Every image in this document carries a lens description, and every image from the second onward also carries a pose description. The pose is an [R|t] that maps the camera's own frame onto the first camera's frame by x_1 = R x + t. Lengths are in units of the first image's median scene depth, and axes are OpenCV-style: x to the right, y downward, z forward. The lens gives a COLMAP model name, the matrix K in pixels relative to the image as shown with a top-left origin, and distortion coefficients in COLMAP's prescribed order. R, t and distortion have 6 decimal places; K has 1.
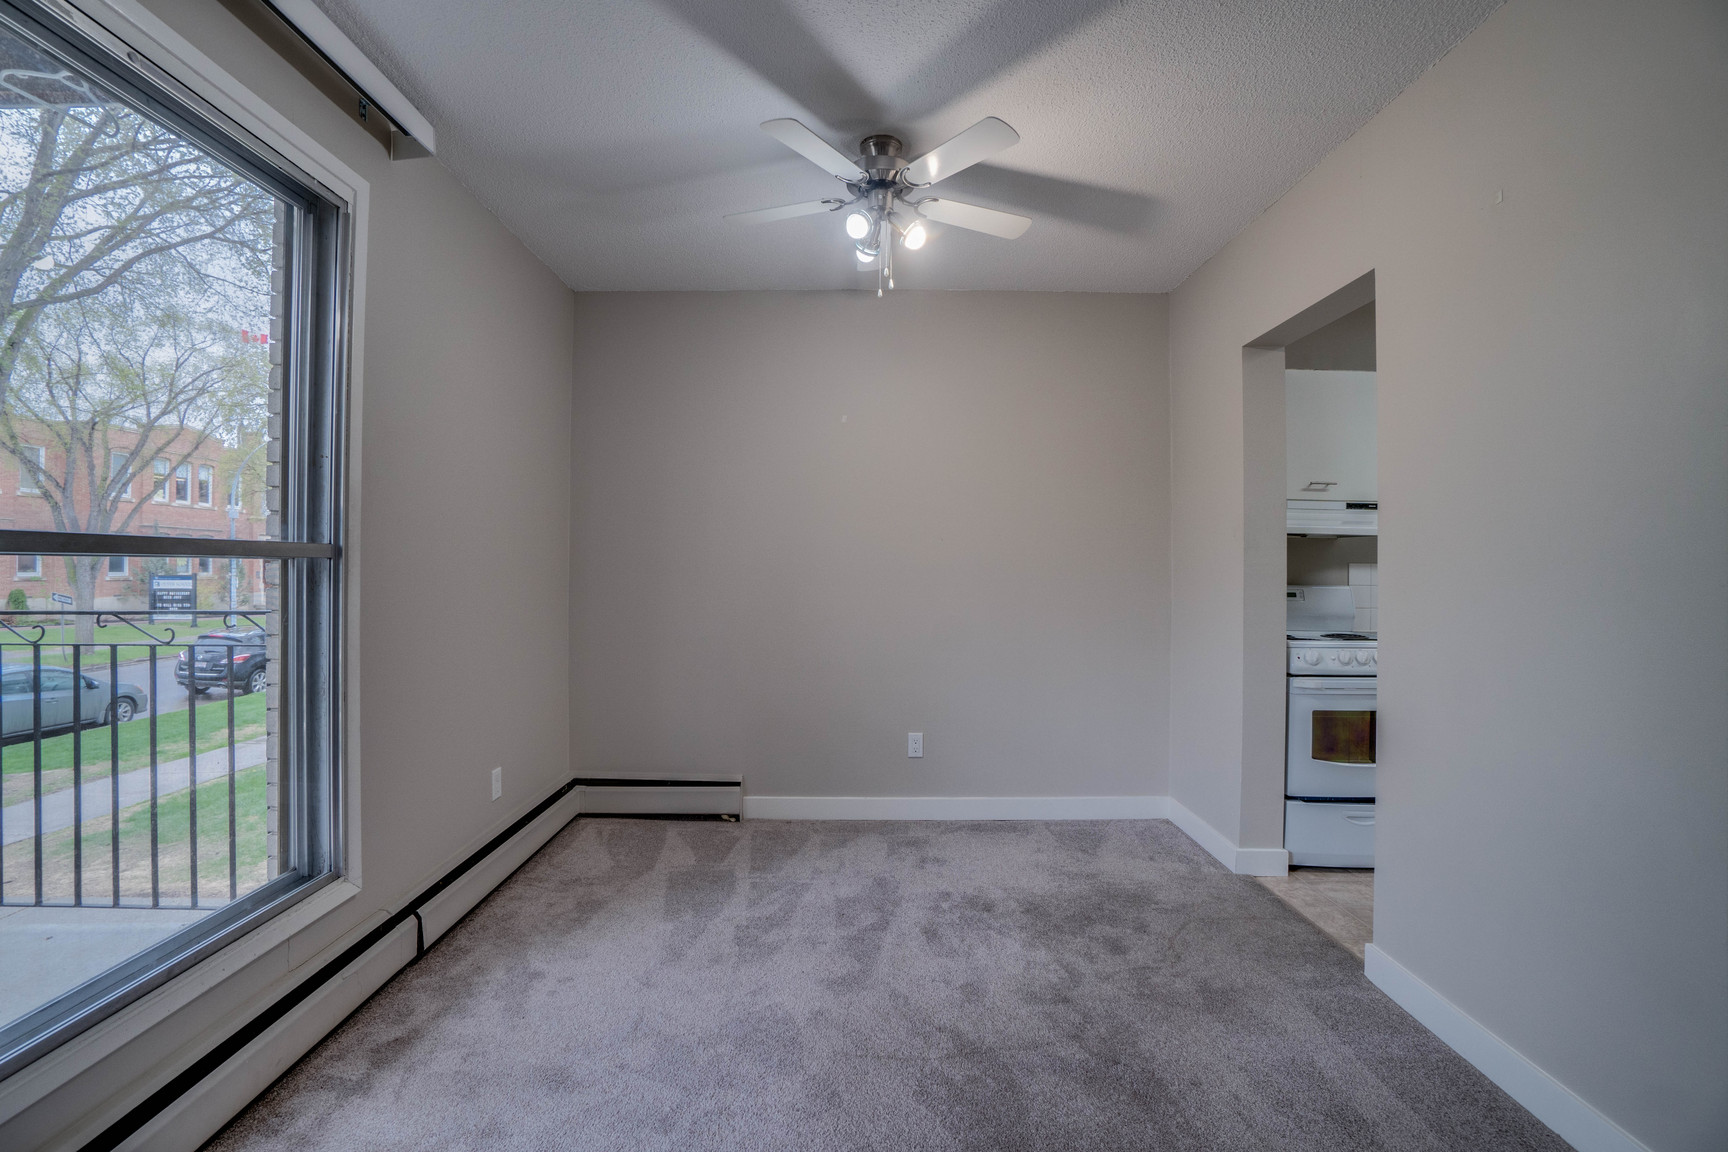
lens RADIAL K [[769.1, 0, 864.0], [0, 769.1, 576.0], [0, 0, 1]] dist [-0.067145, 0.023826]
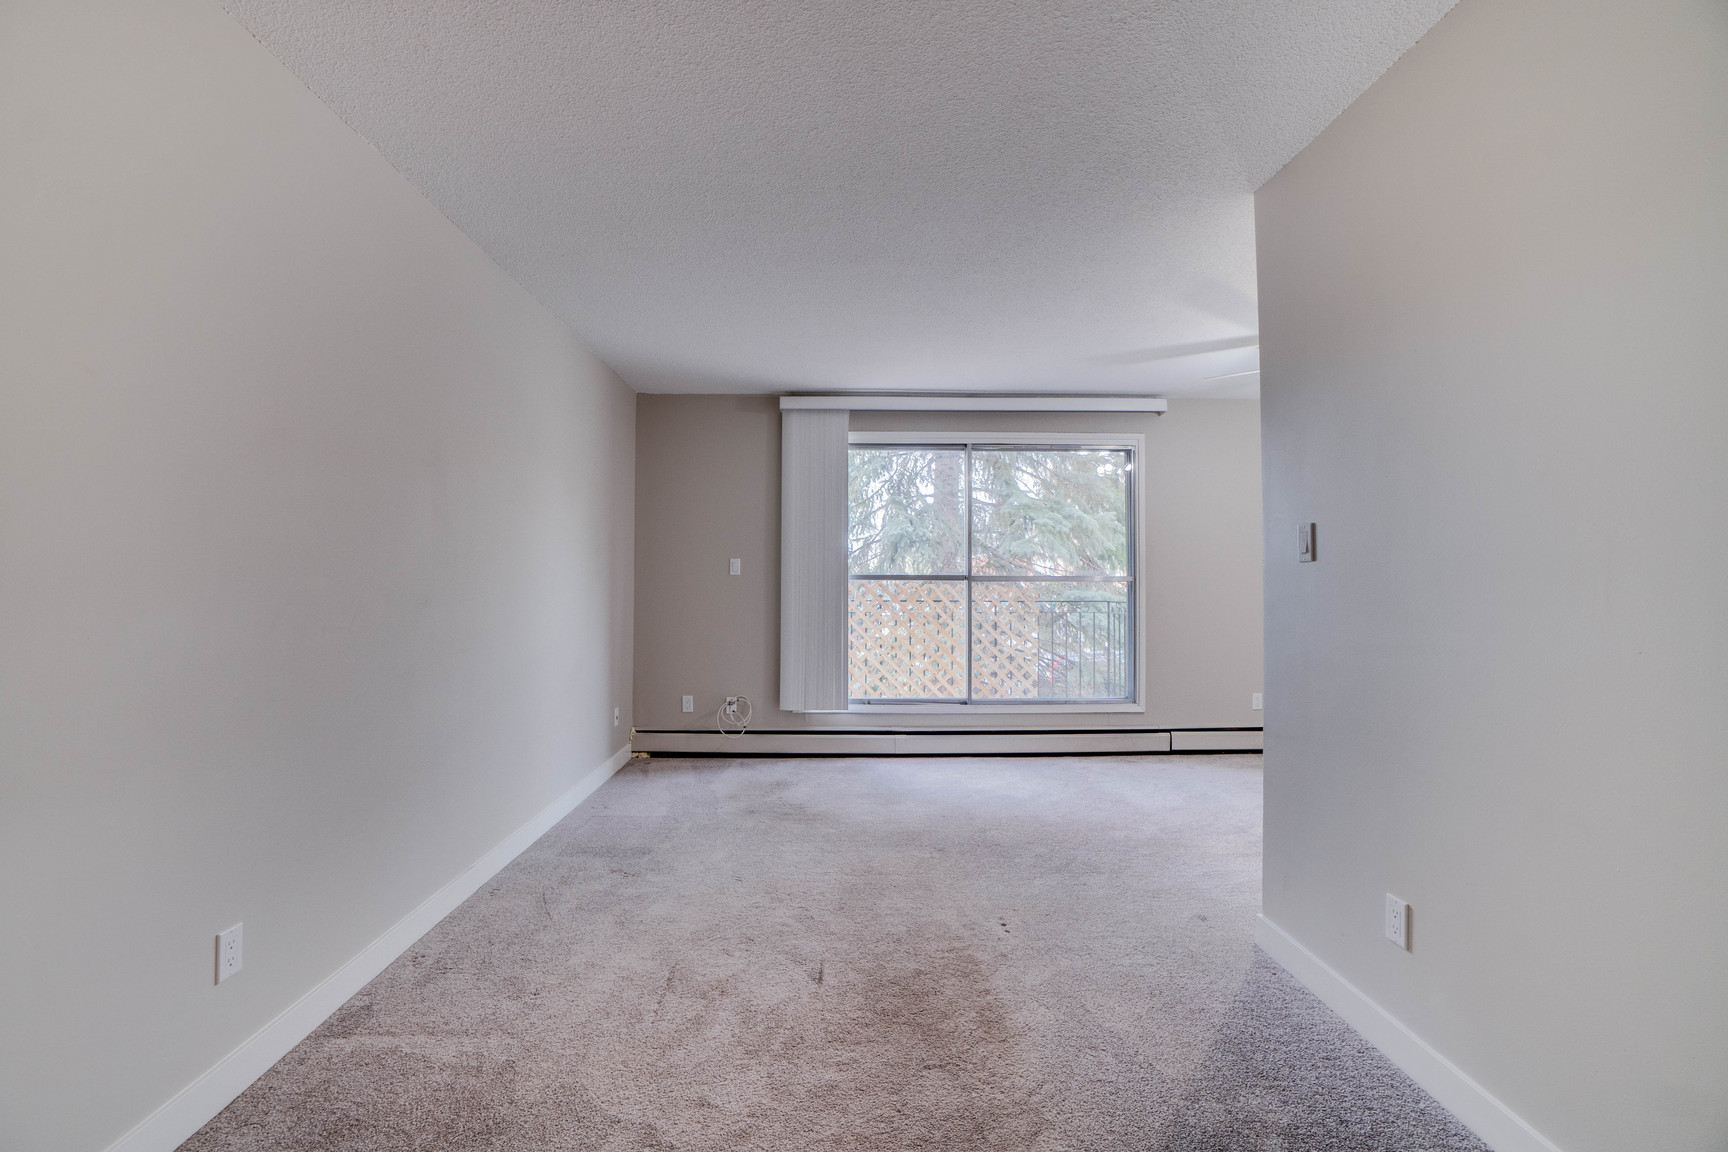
lens RADIAL K [[773.4, 0, 842.6], [0, 773.4, 563.7], [0, 0, 1]] dist [-0.065742, 0.023071]
pose [[-0.019507, -0.030223, -0.999353, 1.142427], [-0.012133, 0.999477, -0.029990, 0.003259], [0.999736, 0.011540, -0.019863, 0.006395]]
